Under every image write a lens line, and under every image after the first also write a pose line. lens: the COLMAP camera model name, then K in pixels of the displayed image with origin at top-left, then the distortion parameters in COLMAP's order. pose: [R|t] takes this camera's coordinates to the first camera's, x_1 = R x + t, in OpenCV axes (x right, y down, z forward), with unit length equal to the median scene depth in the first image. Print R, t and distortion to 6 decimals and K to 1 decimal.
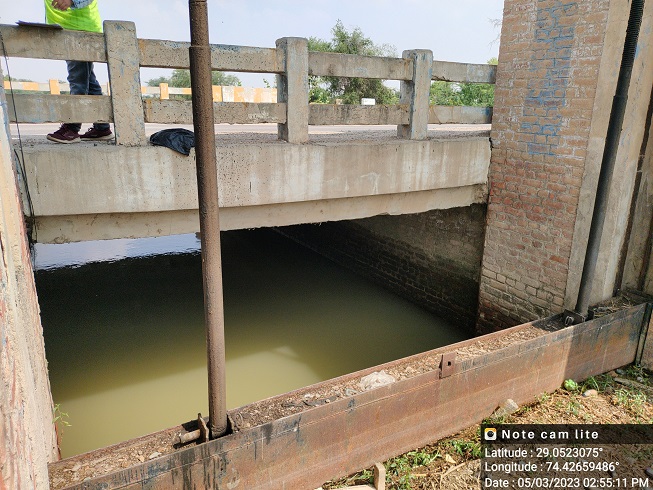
lens RADIAL K [[492.4, 0, 326.5], [0, 492.4, 245.0], [0, 0, 1]] dist [0.013275, -0.004109]
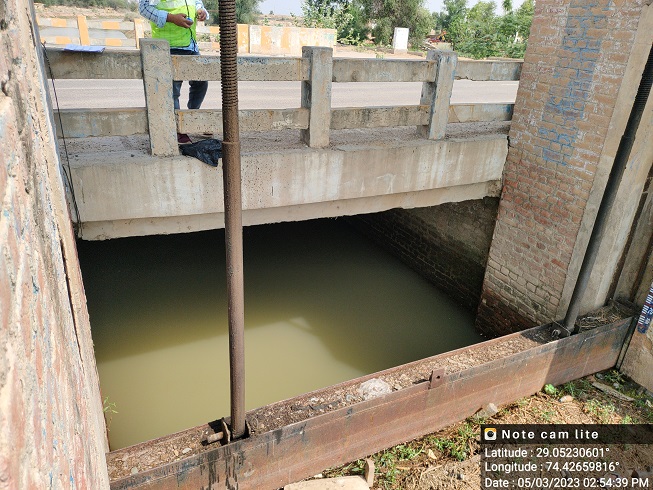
lens RADIAL K [[492.4, 0, 326.5], [0, 492.4, 245.0], [0, 0, 1]] dist [0.013275, -0.004109]
pose [[0.997596, 0.057906, -0.038074, 0.011032], [-0.051661, 0.987579, 0.148388, -0.163102], [0.046193, -0.146064, 0.988196, -0.075313]]
